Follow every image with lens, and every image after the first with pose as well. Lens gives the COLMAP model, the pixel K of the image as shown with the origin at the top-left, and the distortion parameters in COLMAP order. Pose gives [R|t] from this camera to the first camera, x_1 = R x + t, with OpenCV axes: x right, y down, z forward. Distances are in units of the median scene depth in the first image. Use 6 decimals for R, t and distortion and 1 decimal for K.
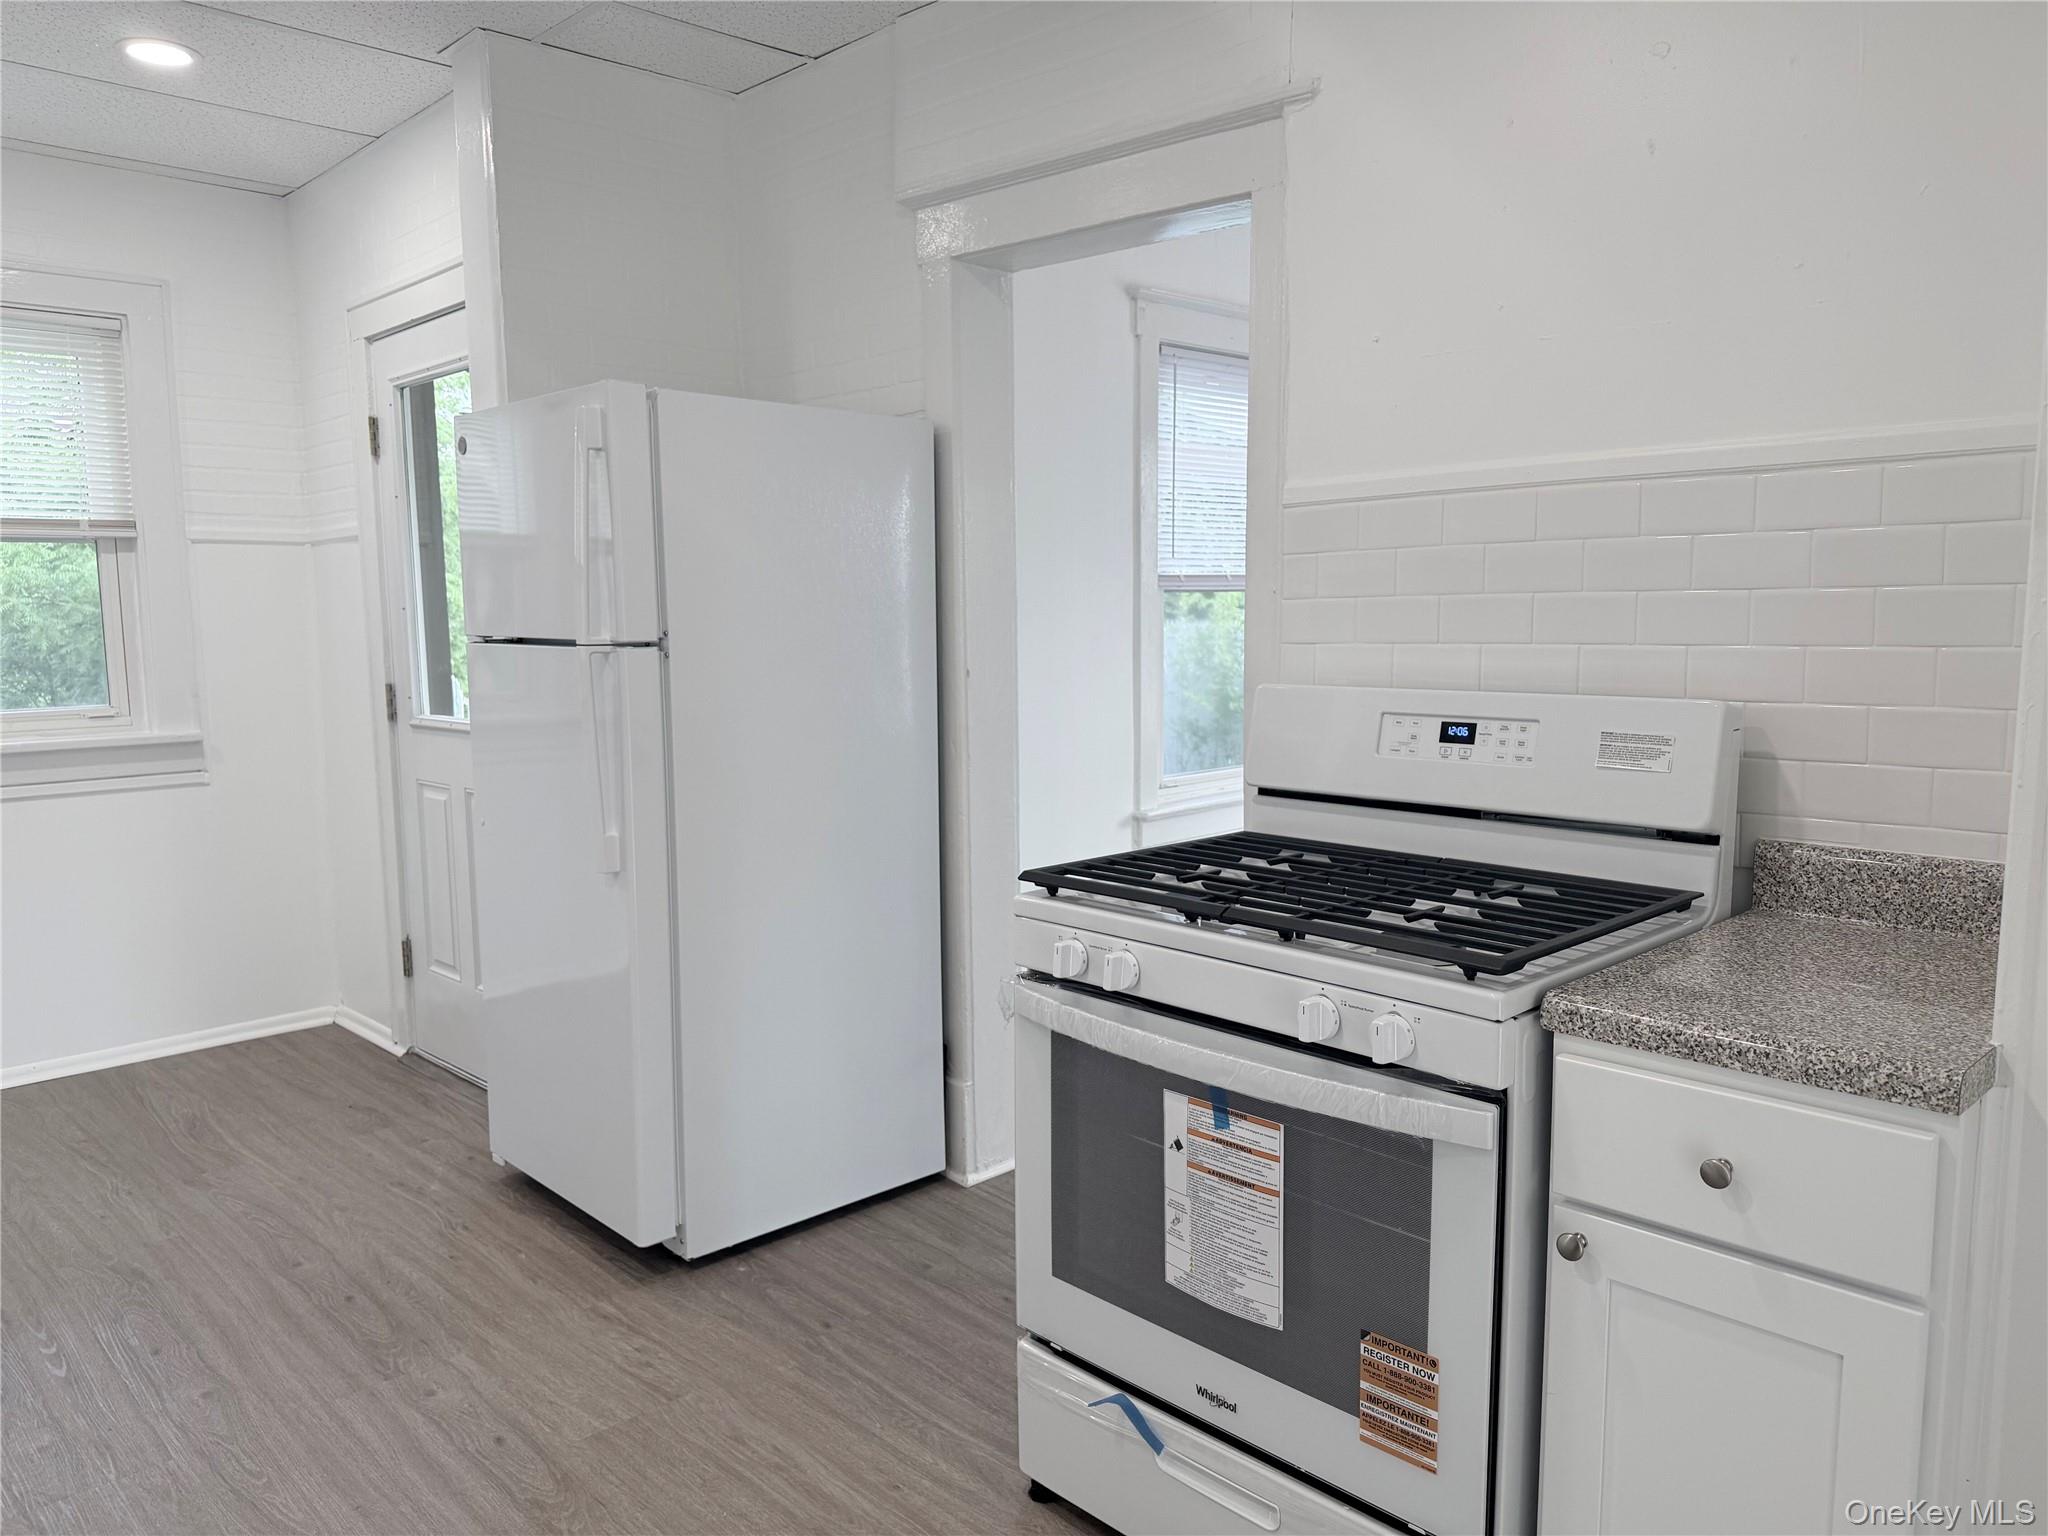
lens RADIAL K [[1426.7, 0, 1028.7], [0, 1426.7, 782.2], [0, 0, 1]] dist [0.084592, -0.124100]
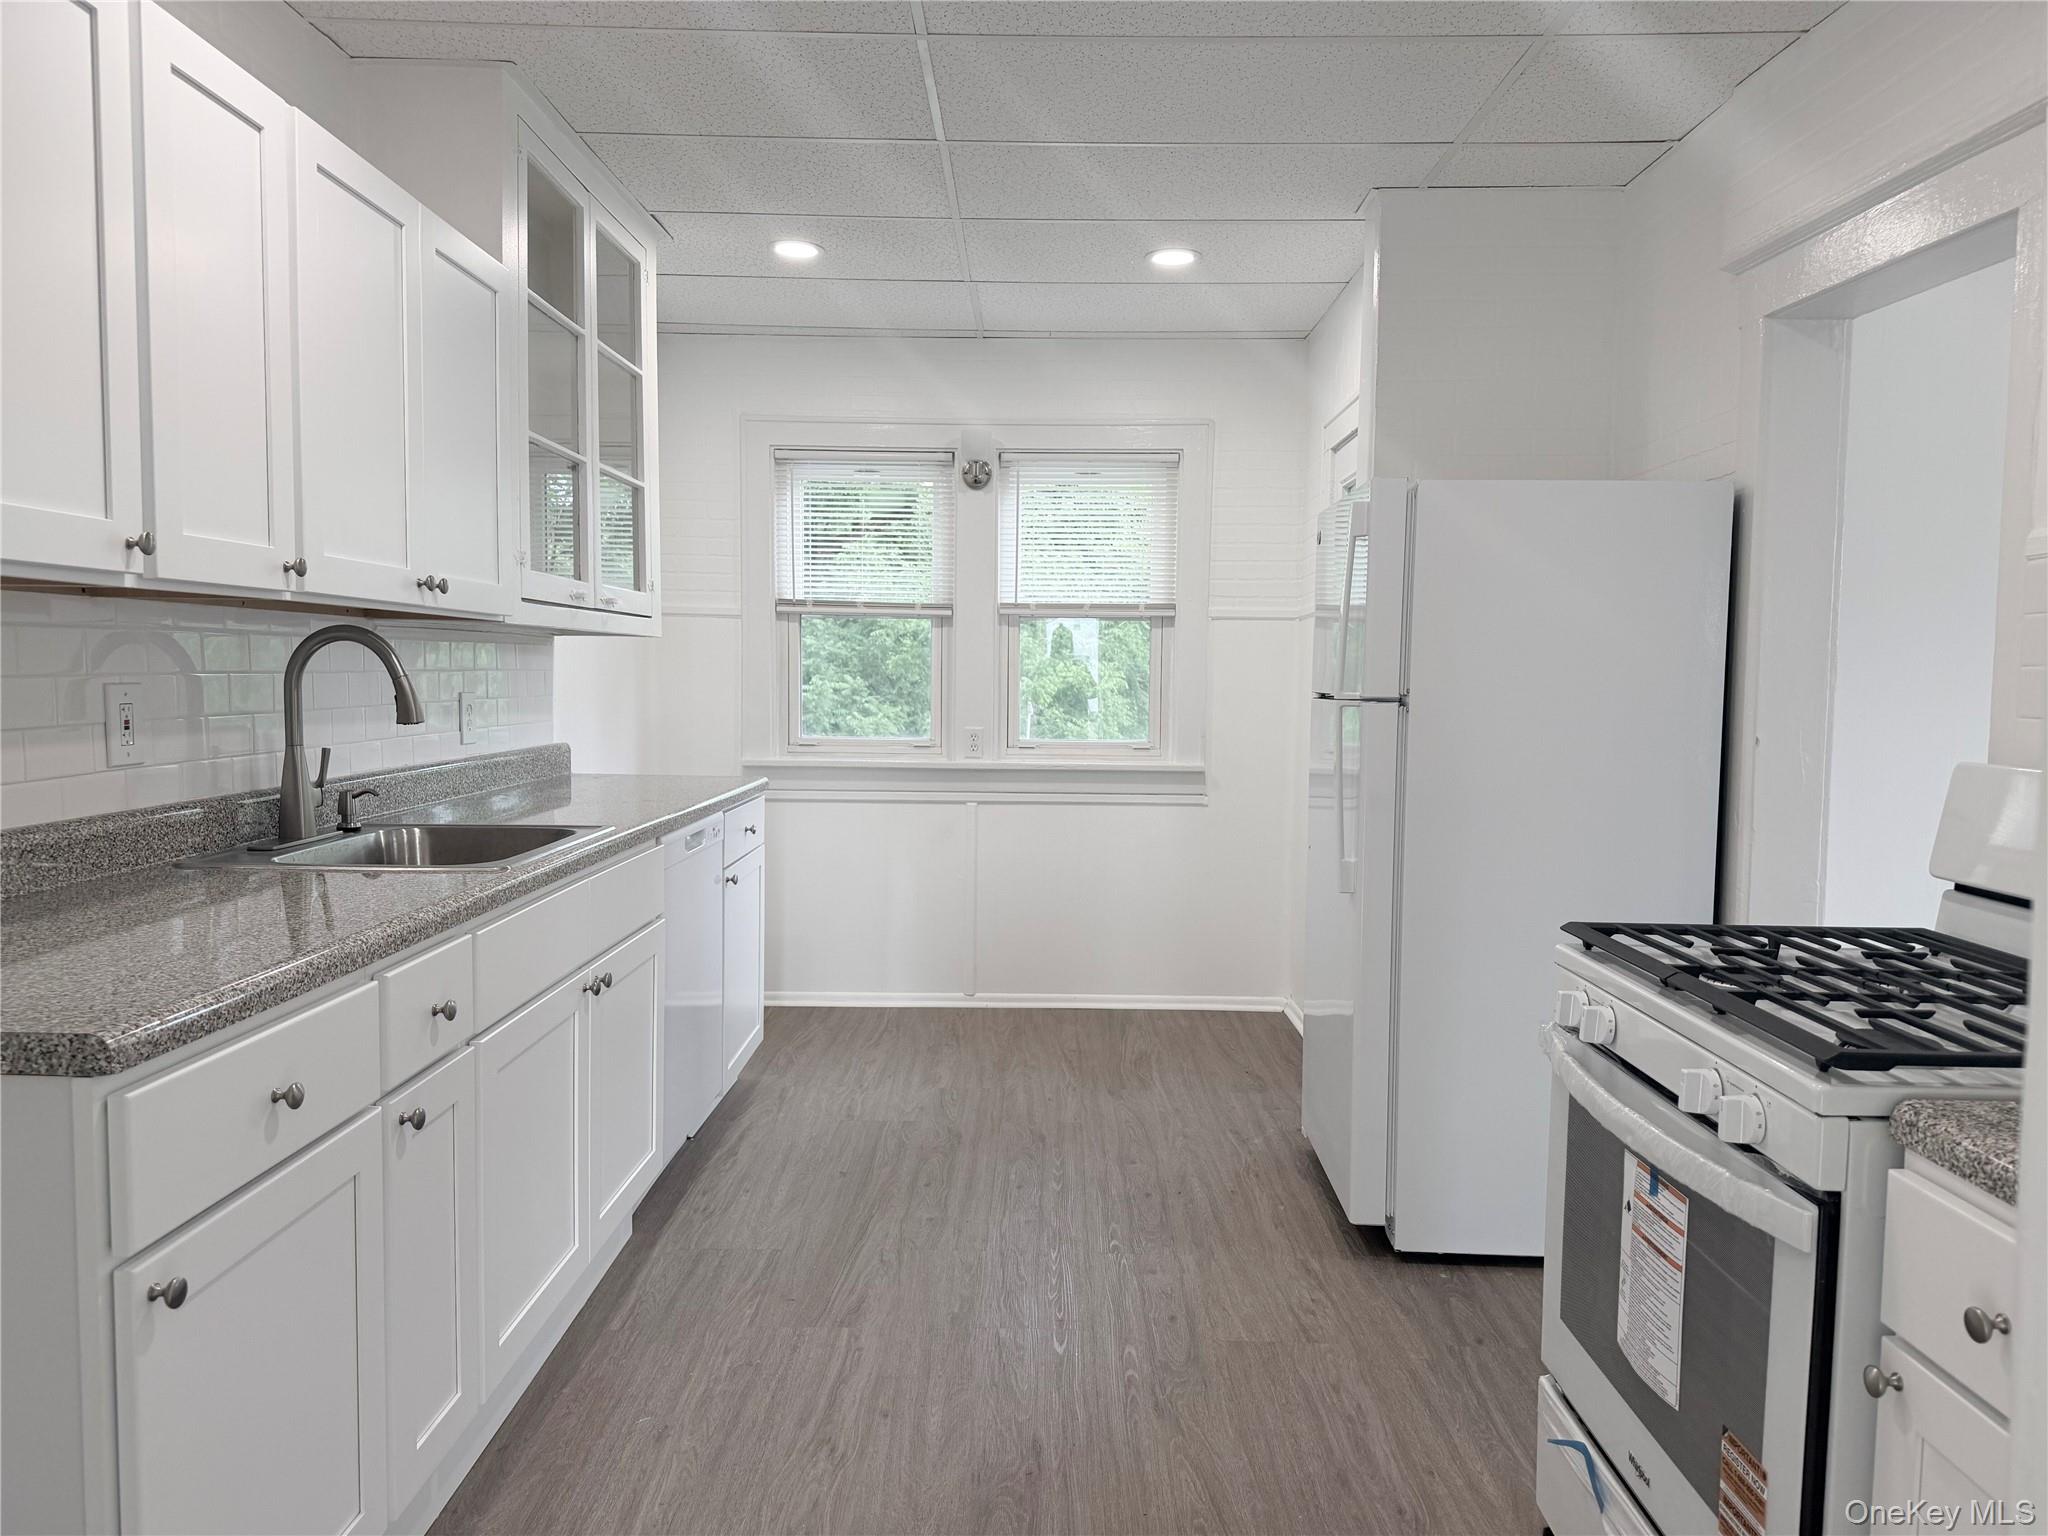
lens RADIAL K [[1426.7, 0, 1019.9], [0, 1426.7, 771.6], [0, 0, 1]] dist [0.084592, -0.124100]
pose [[0.699299, 0.062367, -0.712104, 0.300532], [-0.100635, 0.994855, -0.011695, 0.004035], [0.707710, 0.079841, 0.701977, -0.018262]]
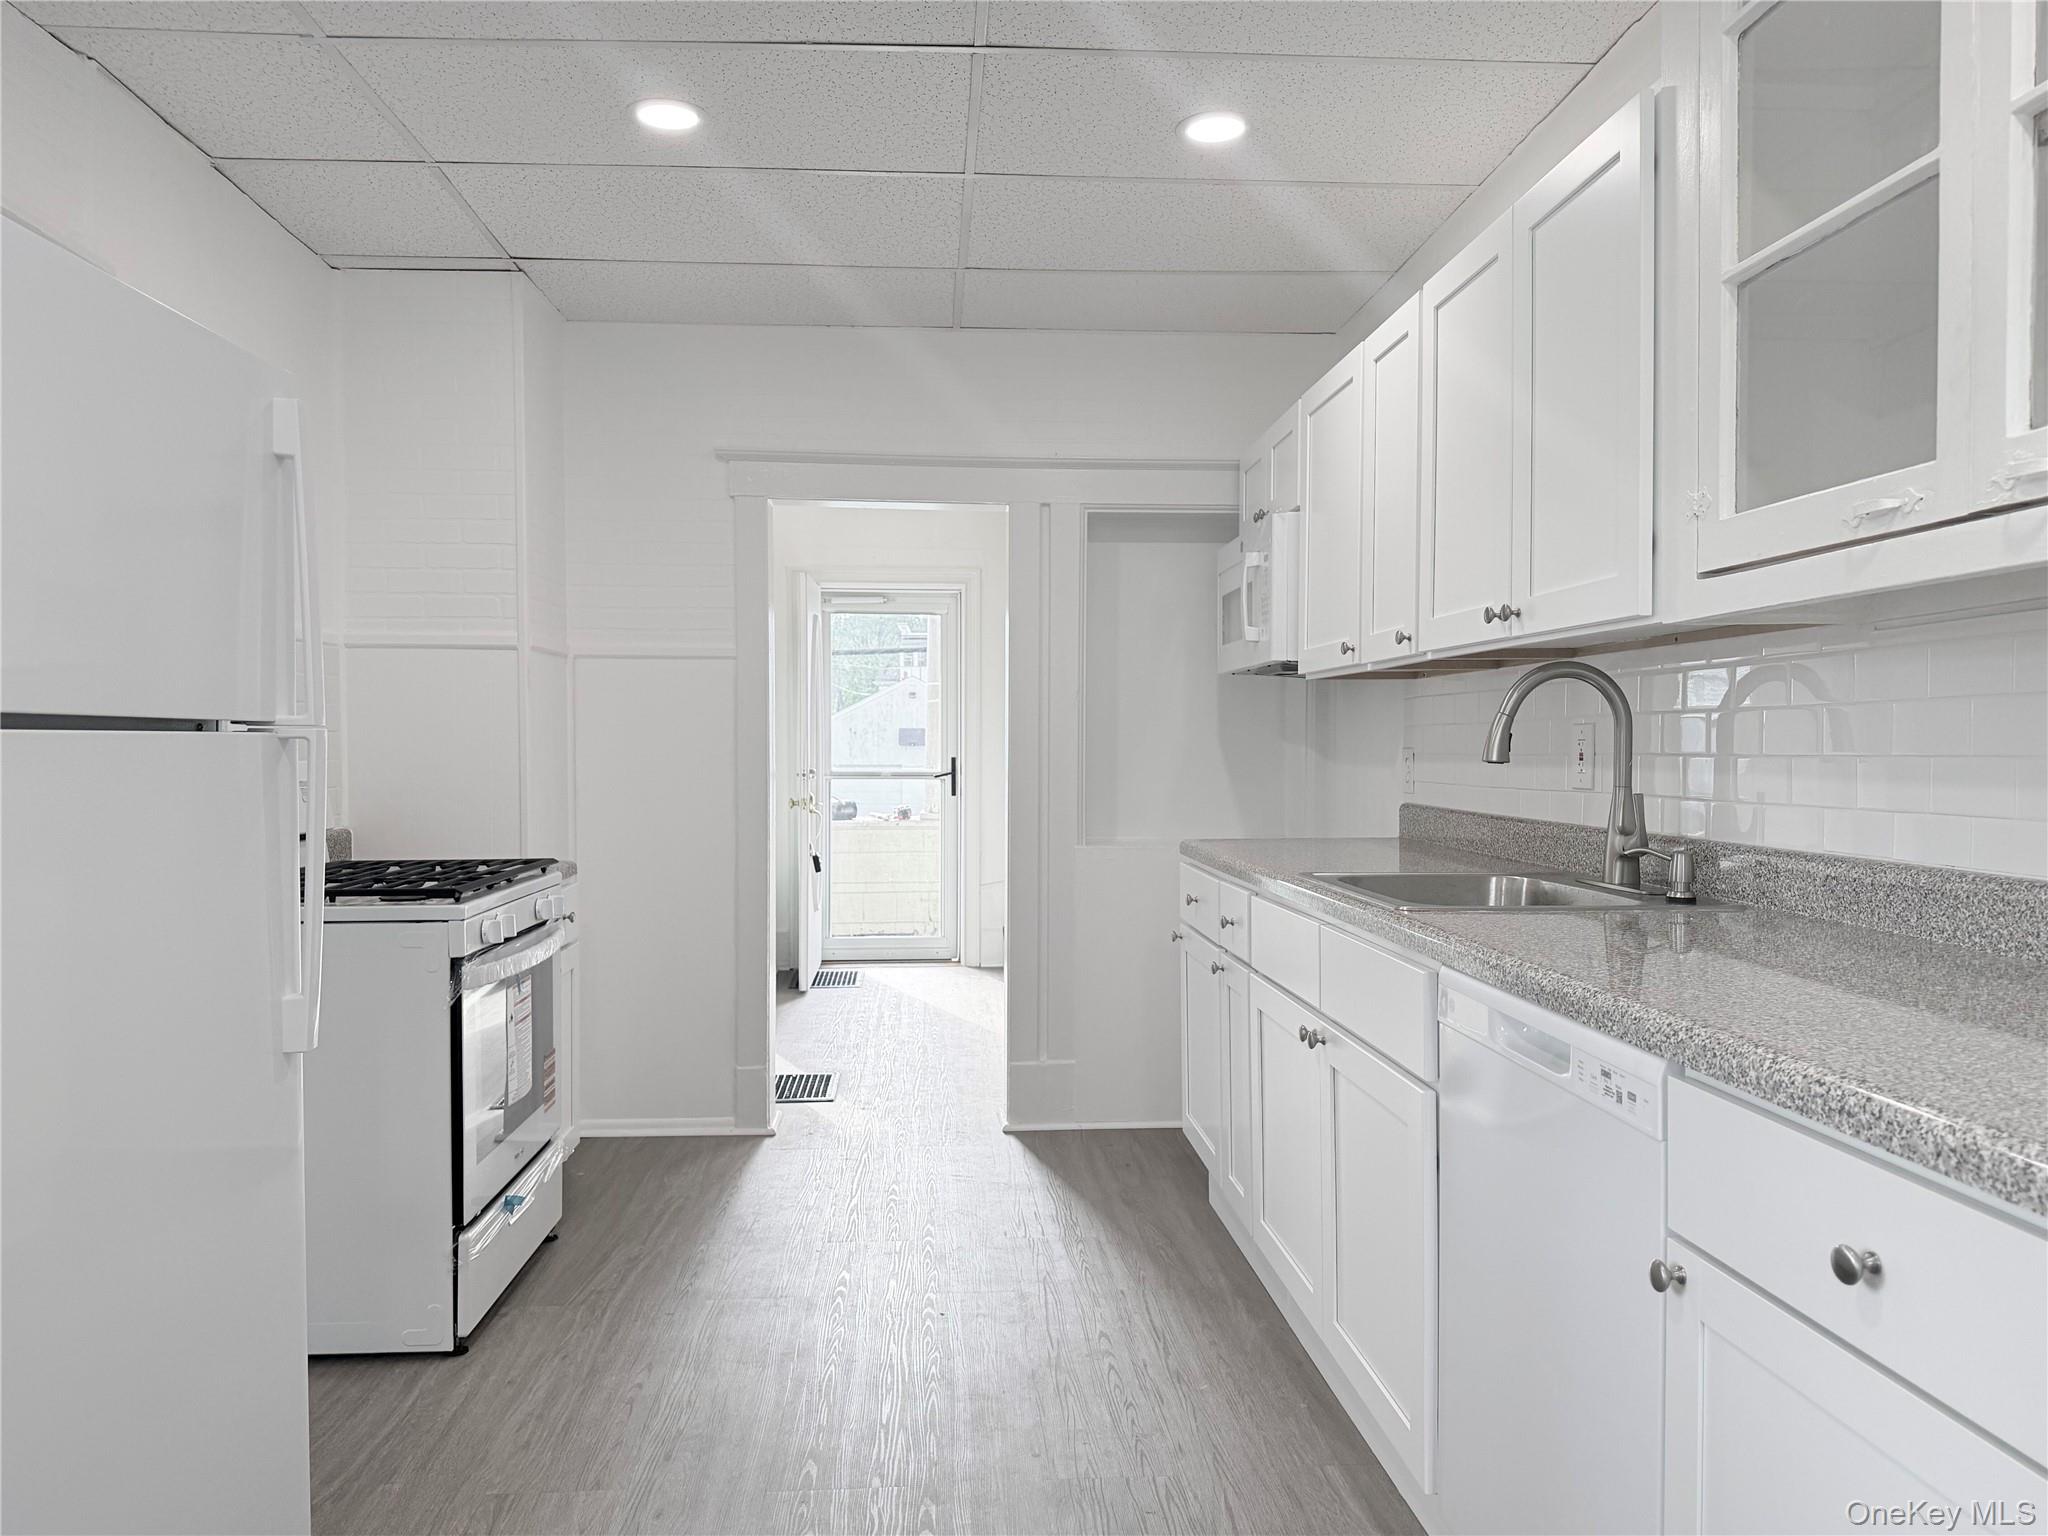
lens RADIAL K [[1426.7, 0, 1022.5], [0, 1426.7, 764.6], [0, 0, 1]] dist [0.084592, -0.124100]
pose [[-0.760311, -0.005549, 0.649536, -0.873481], [0.081327, 0.991282, 0.103665, -0.103380], [-0.644448, 0.131643, -0.753231, 1.104850]]
